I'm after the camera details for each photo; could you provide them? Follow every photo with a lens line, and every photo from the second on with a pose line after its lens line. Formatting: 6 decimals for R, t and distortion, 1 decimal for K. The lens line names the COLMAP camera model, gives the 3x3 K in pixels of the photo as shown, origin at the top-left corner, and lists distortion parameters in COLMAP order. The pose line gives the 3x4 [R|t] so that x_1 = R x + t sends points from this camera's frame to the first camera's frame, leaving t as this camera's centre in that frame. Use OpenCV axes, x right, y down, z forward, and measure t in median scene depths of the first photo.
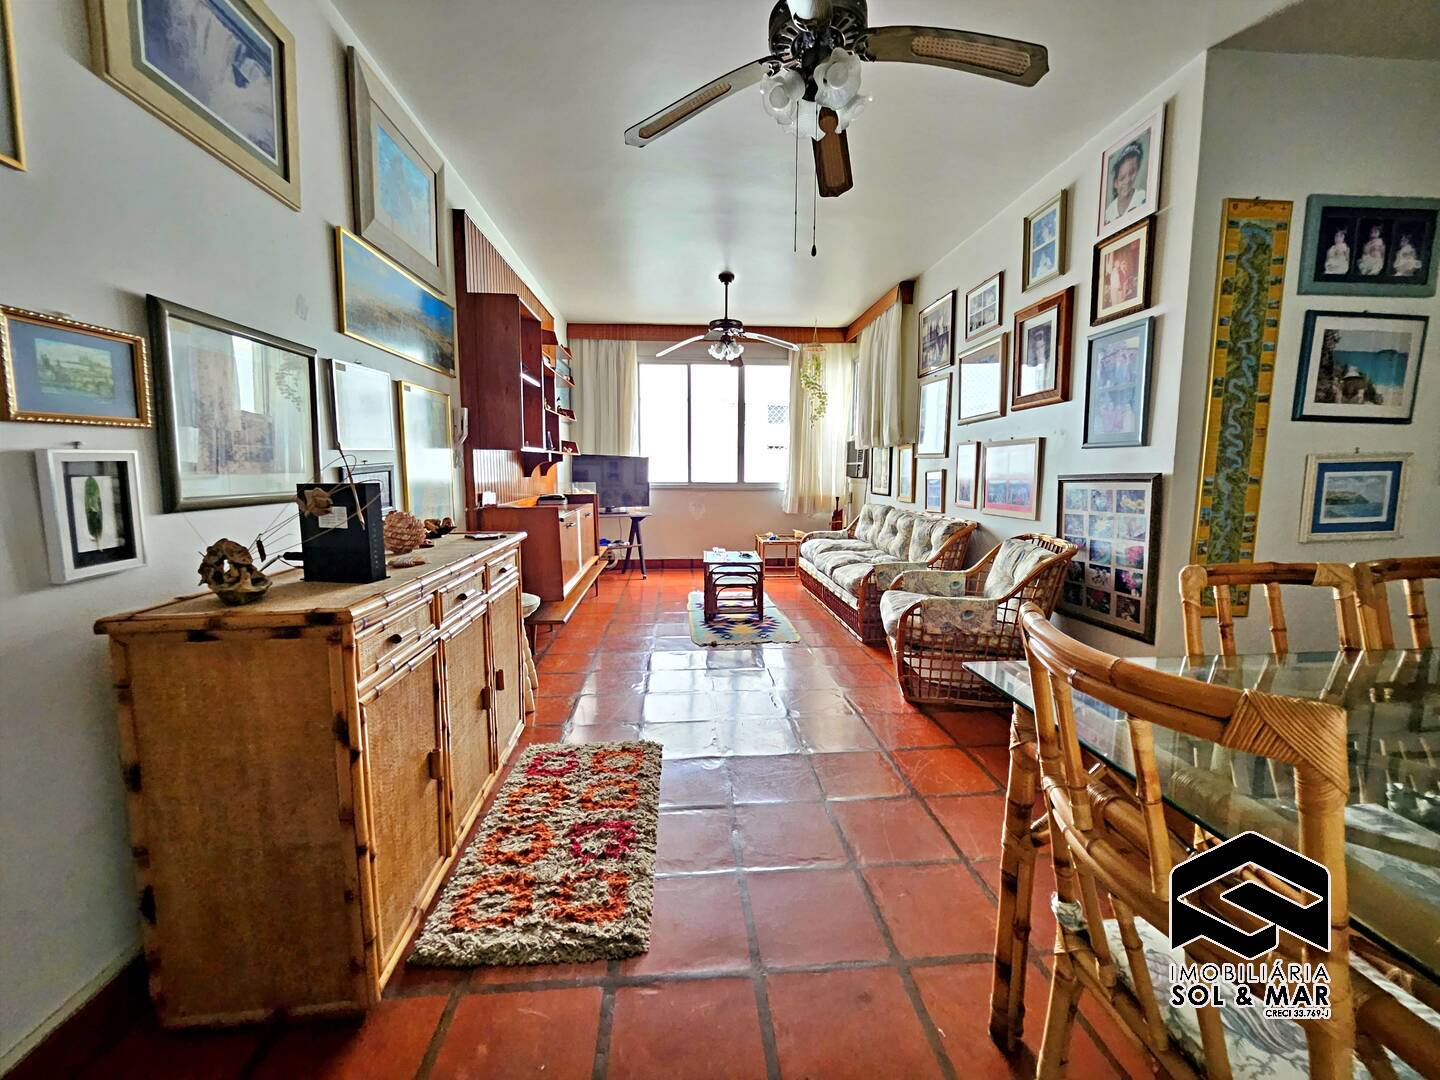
lens RADIAL K [[571.6, 0, 712.6], [0, 571.6, 536.7], [0, 0, 1]] dist [-0.003547, 0.002040]
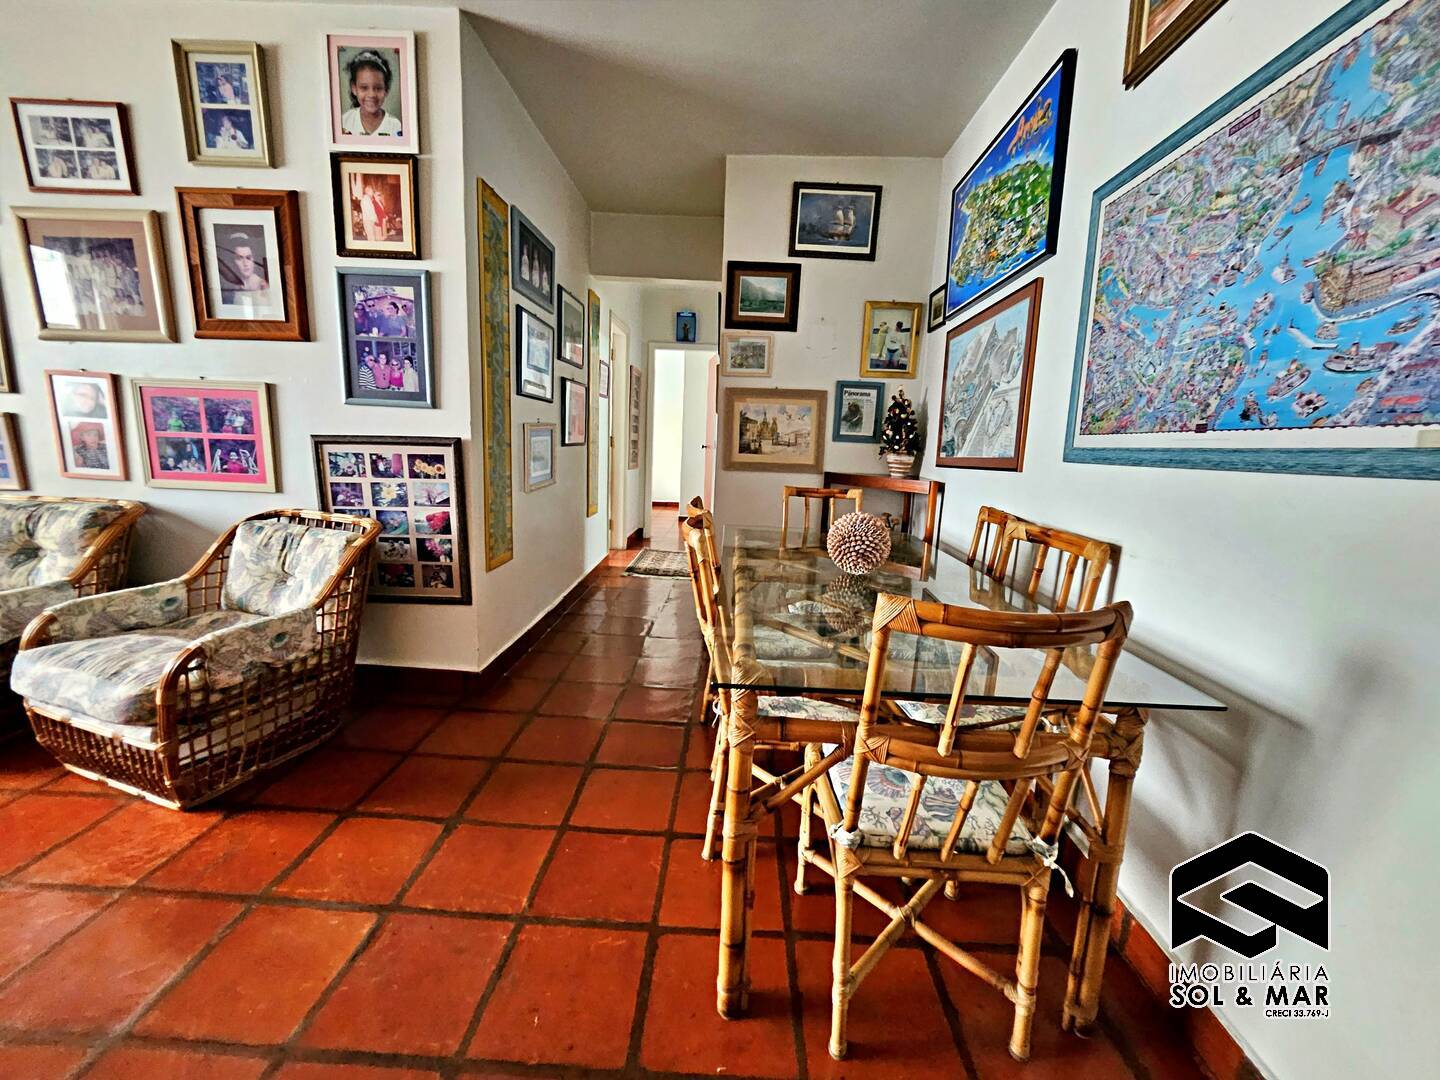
lens RADIAL K [[571.6, 0, 724.7], [0, 571.6, 531.5], [0, 0, 1]] dist [-0.003547, 0.002040]
pose [[0.091187, -0.160284, 0.982850, -0.169033], [0.071419, 0.985473, 0.154085, -0.062368], [-0.993269, 0.056144, 0.101310, 0.390506]]
